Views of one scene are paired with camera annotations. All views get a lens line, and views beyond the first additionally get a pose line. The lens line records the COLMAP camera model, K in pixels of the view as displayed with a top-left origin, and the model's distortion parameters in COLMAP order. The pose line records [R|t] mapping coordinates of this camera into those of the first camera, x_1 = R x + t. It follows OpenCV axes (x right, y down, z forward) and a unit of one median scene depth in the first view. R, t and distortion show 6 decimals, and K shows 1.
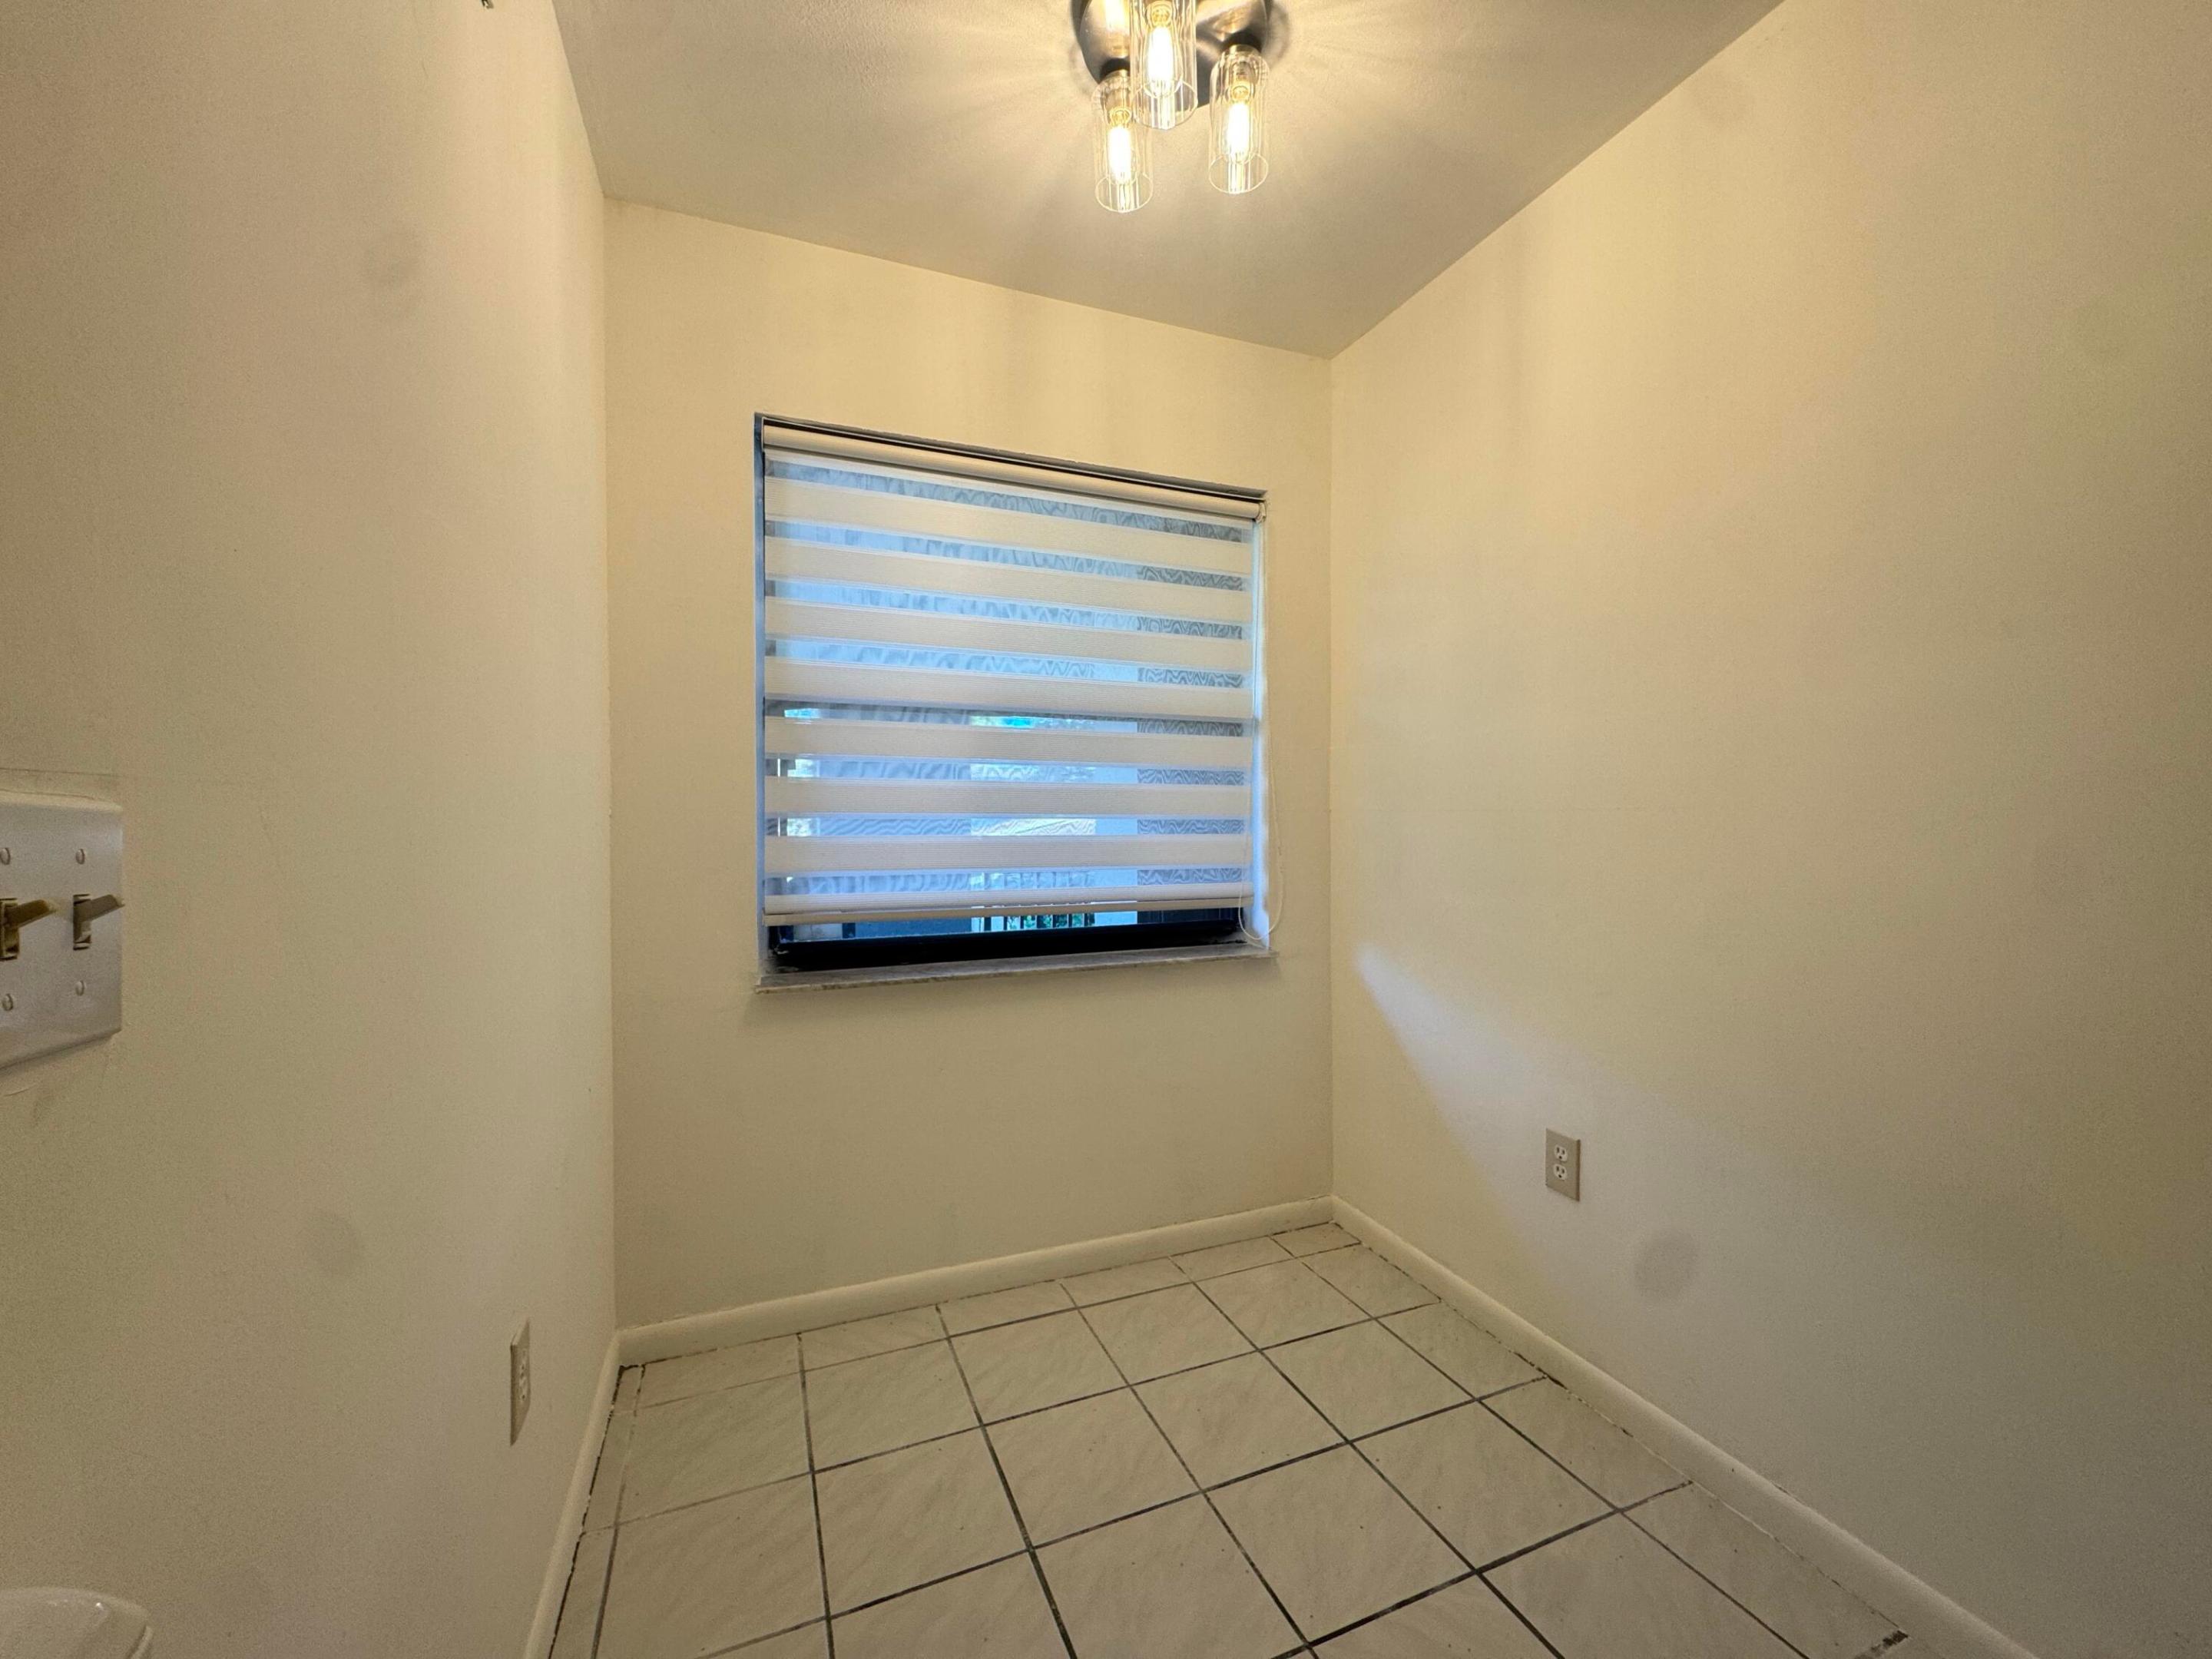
lens RADIAL K [[880.2, 0, 1108.1], [0, 880.2, 841.5], [0, 0, 1]] dist [-0.008249, -0.000229]
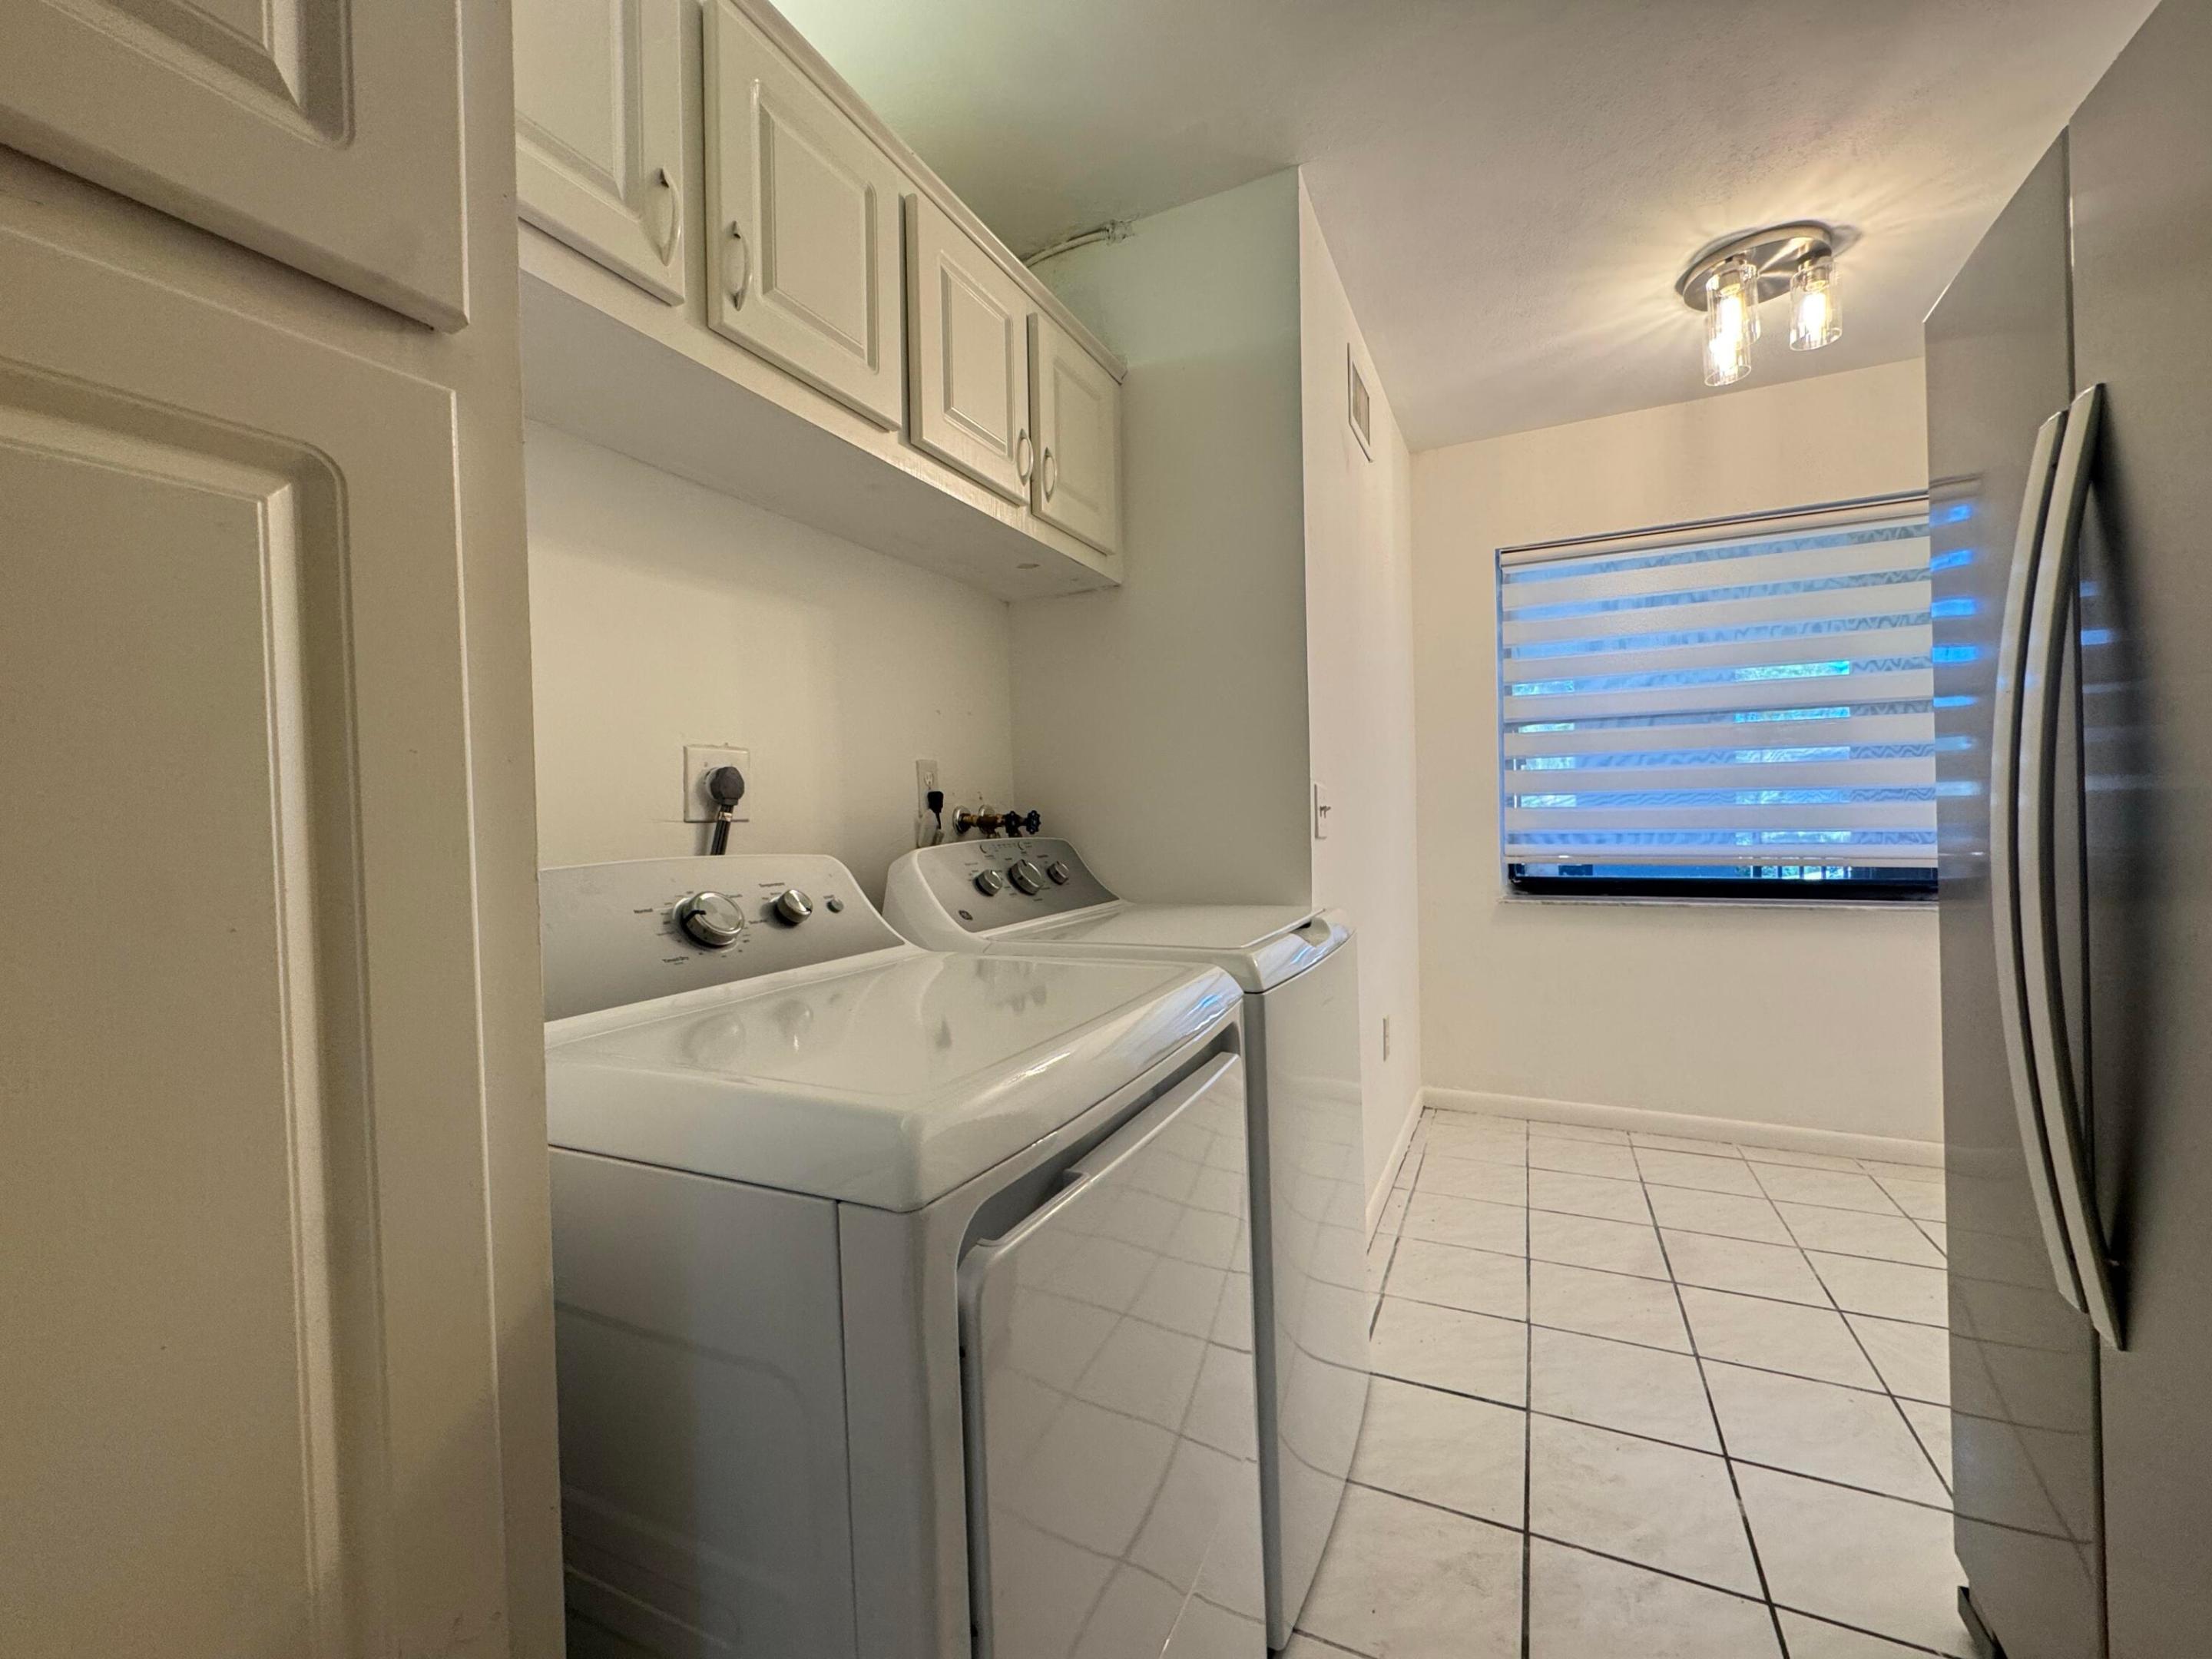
lens RADIAL K [[880.2, 0, 1110.0], [0, 880.2, 828.1], [0, 0, 1]] dist [-0.008249, -0.000229]
pose [[0.666273, 0.000326, -0.745708, 0.324782], [0.017026, 0.999733, 0.015649, -0.007350], [0.745513, -0.023123, 0.666090, -0.607164]]
